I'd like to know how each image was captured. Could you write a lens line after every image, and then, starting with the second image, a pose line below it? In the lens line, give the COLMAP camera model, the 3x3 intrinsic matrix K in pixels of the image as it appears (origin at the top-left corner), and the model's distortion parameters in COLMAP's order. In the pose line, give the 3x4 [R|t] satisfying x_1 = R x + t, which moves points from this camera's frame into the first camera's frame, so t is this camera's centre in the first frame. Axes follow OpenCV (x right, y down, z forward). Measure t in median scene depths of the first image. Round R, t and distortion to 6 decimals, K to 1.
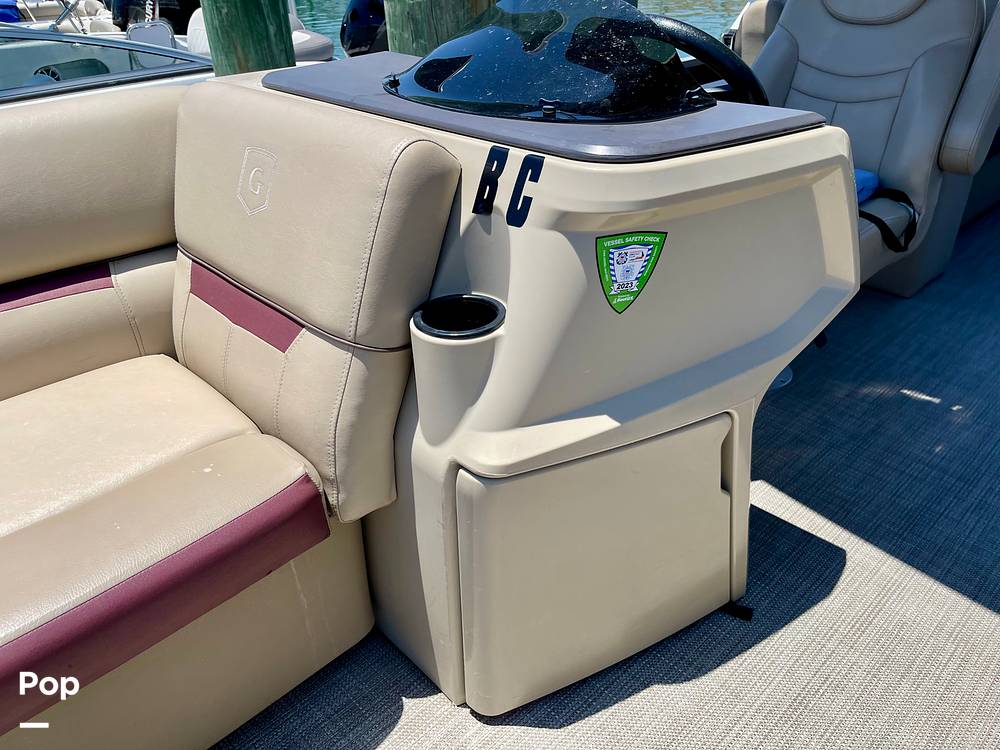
lens RADIAL K [[756.2, 0, 490.7], [0, 756.2, 373.5], [0, 0, 1]] dist [0.062973, -0.097718]
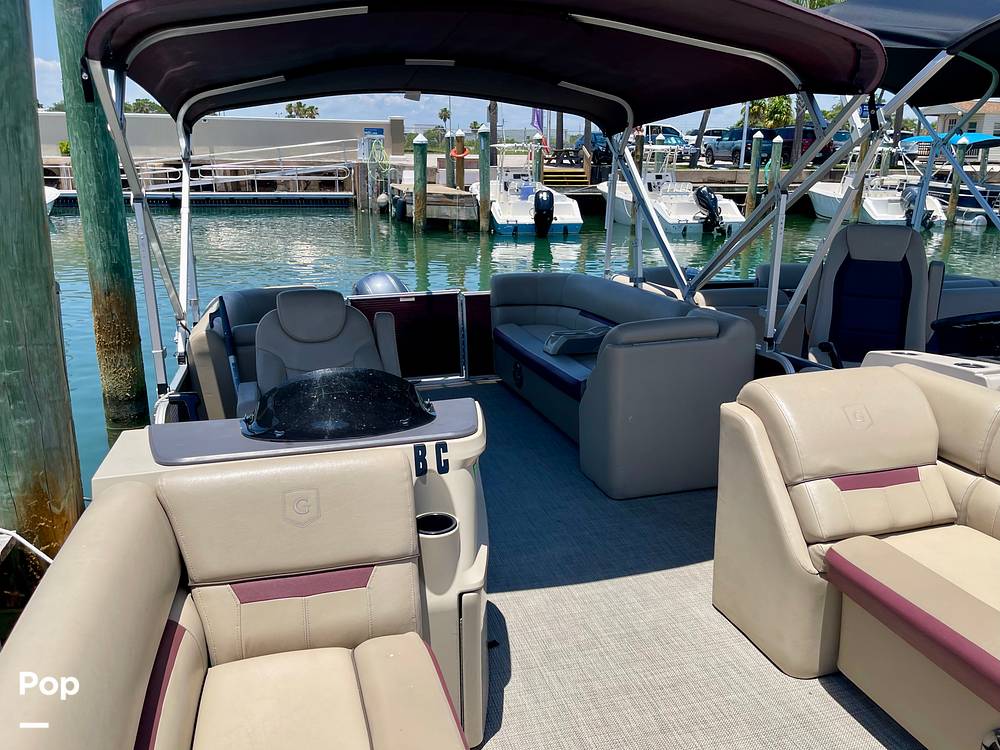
lens RADIAL K [[775.1, 0, 500.6], [0, 775.1, 377.4], [0, 0, 1]] dist [0.058086, -0.084759]
pose [[0.509936, -0.220856, 0.831377, -1.562983], [0.435450, 0.899775, -0.028063, -0.287858], [-0.741855, 0.376333, 0.555000, -0.438285]]
